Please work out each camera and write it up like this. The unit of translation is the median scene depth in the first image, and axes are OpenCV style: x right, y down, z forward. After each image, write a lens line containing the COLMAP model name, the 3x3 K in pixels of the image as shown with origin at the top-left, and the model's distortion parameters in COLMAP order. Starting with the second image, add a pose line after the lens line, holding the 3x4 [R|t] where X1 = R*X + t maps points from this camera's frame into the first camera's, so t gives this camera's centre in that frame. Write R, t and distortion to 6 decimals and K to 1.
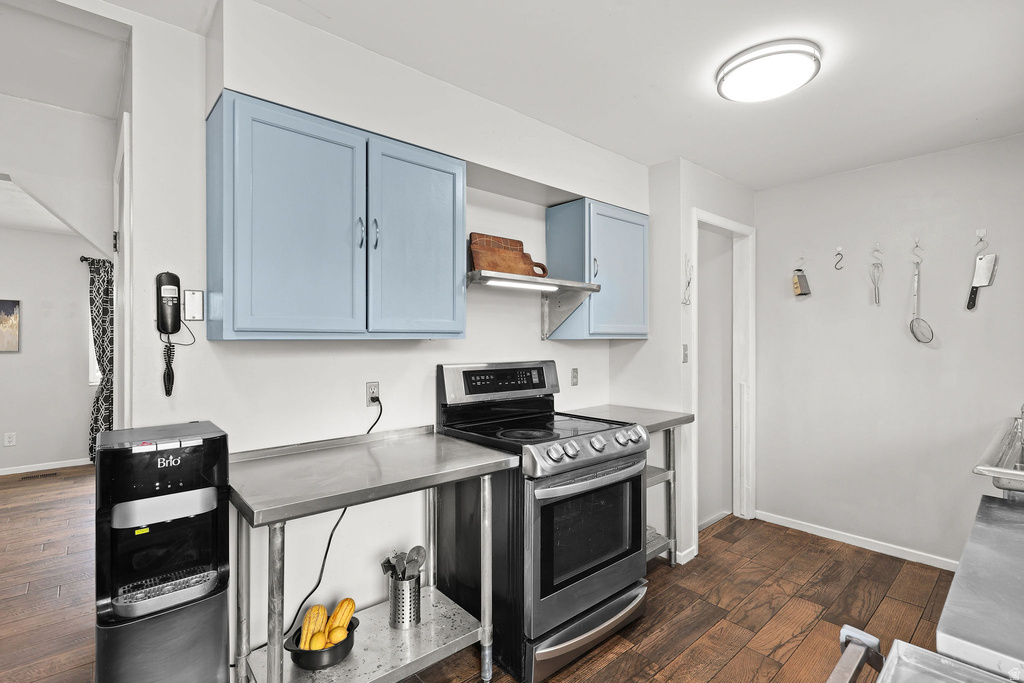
lens RADIAL K [[478.3, 0, 510.2], [0, 478.3, 339.6], [0, 0, 1]] dist [-0.001221, 0.000283]
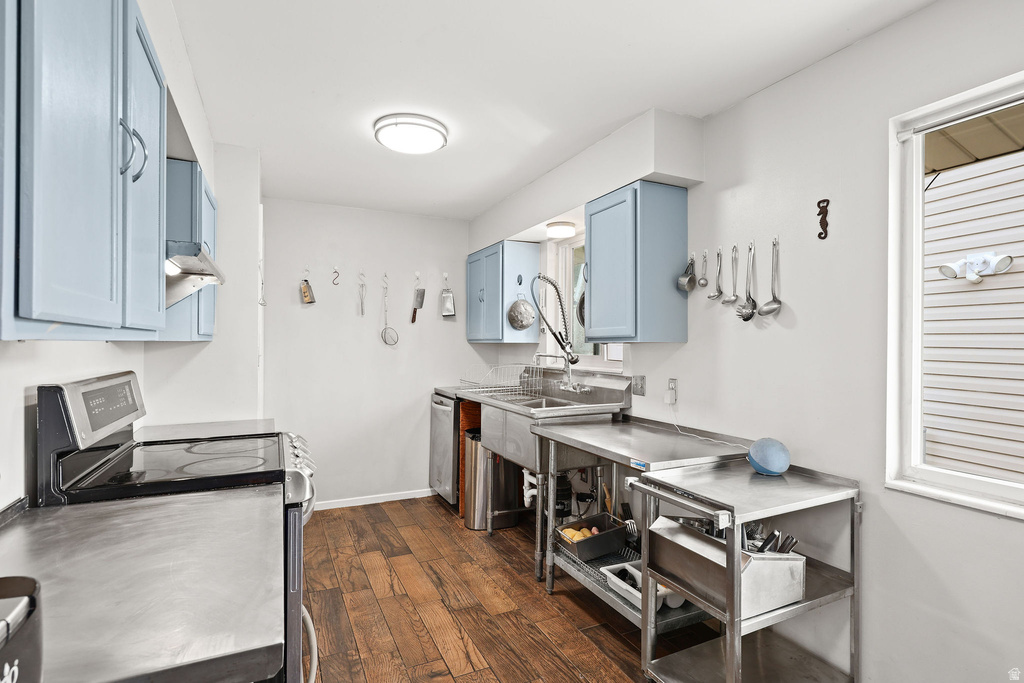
lens RADIAL K [[496.6, 0, 508.9], [0, 496.6, 342.8], [0, 0, 1]] dist [-0.002159, -0.000075]
pose [[0.277278, 0.001615, 0.960788, -0.485269], [-0.004026, 0.999992, -0.000519, 0.000232], [-0.960781, -0.003724, 0.277282, 0.273137]]
